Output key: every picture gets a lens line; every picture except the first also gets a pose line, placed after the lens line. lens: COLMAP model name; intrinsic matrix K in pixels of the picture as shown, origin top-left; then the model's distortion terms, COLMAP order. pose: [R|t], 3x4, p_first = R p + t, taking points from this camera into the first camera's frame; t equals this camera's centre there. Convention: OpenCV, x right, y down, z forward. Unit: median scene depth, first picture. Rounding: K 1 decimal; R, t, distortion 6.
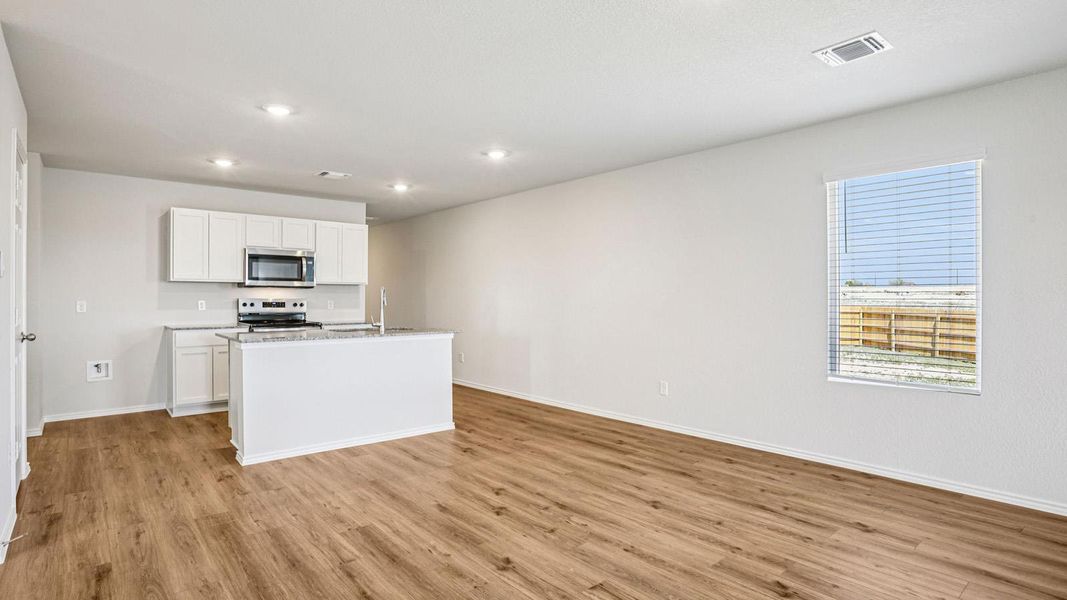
lens RADIAL K [[540.6, 0, 535.9], [0, 540.6, 307.8], [0, 0, 1]] dist [-0.013992, -0.000245]
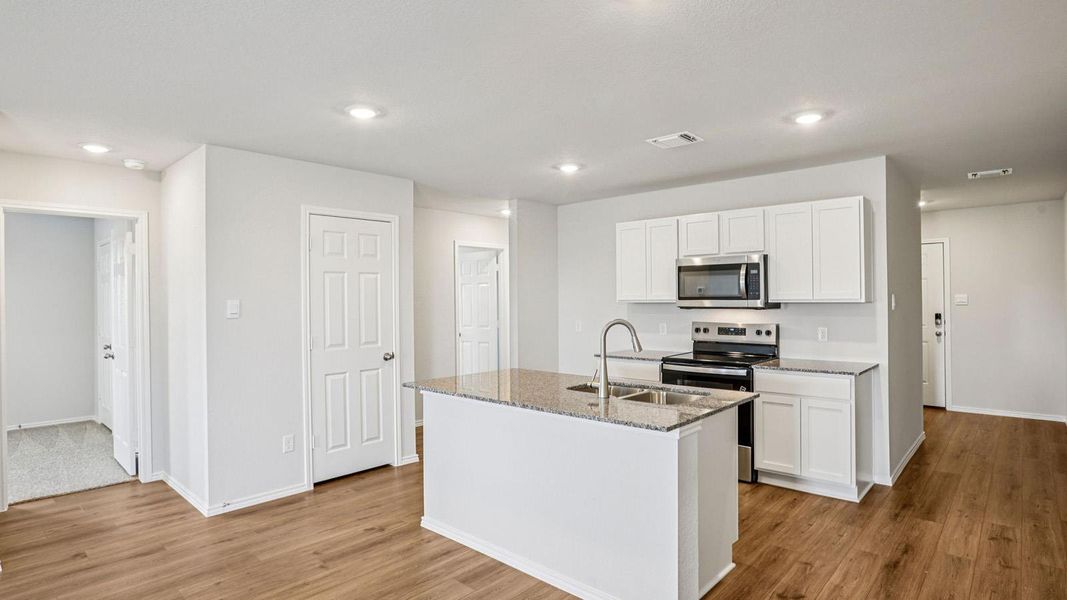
lens RADIAL K [[540.6, 0, 535.9], [0, 540.6, 307.8], [0, 0, 1]] dist [-0.013992, -0.000245]
pose [[0.127662, 0.009191, -0.991775, 0.270925], [-0.007340, 0.999938, 0.008322, -0.054100], [0.991791, 0.006218, 0.127722, 0.825106]]
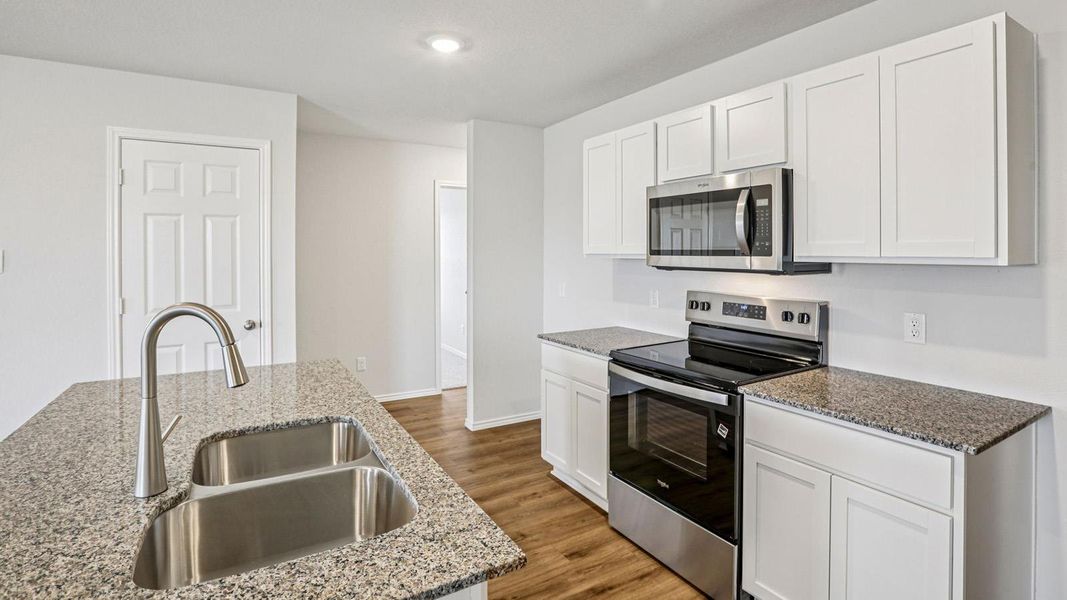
lens RADIAL K [[499.6, 0, 531.5], [0, 499.6, 259.9], [0, 0, 1]] dist [-0.018095, 0.000399]
pose [[-0.160723, 0.011638, -0.986931, -0.096390], [-0.016803, 0.999753, 0.014526, -0.062067], [0.986857, 0.018918, -0.160488, 1.156211]]
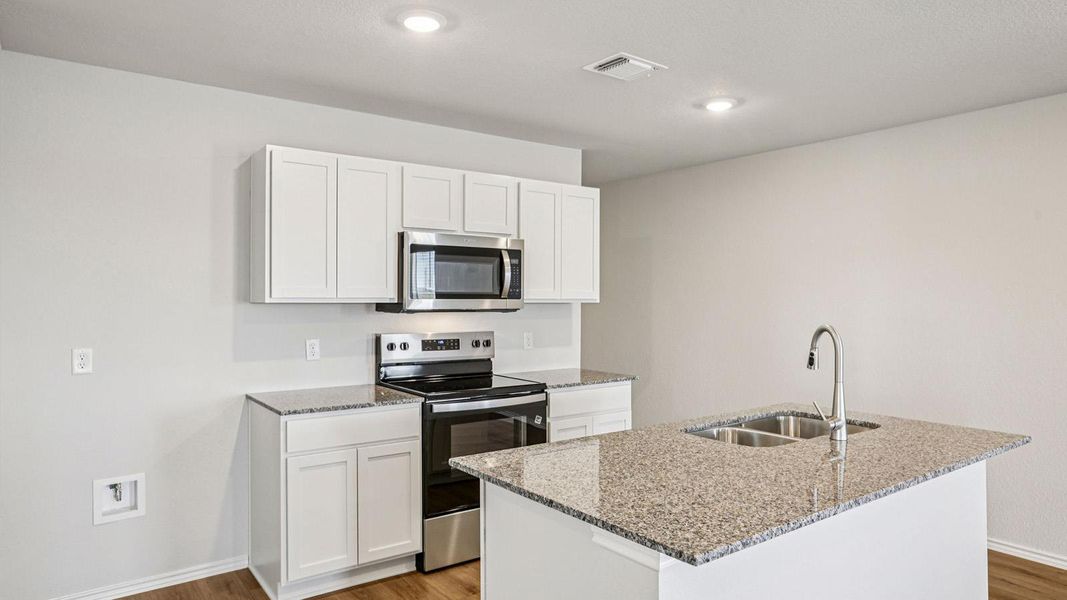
lens RADIAL K [[663.7, 0, 542.3], [0, 663.7, 311.7], [0, 0, 1]] dist [-0.000558, 0.002273]
pose [[0.996791, -0.001196, -0.080037, -0.439523], [0.001160, 0.999999, -0.000490, -0.046867], [0.080038, 0.000396, 0.996792, 0.495846]]
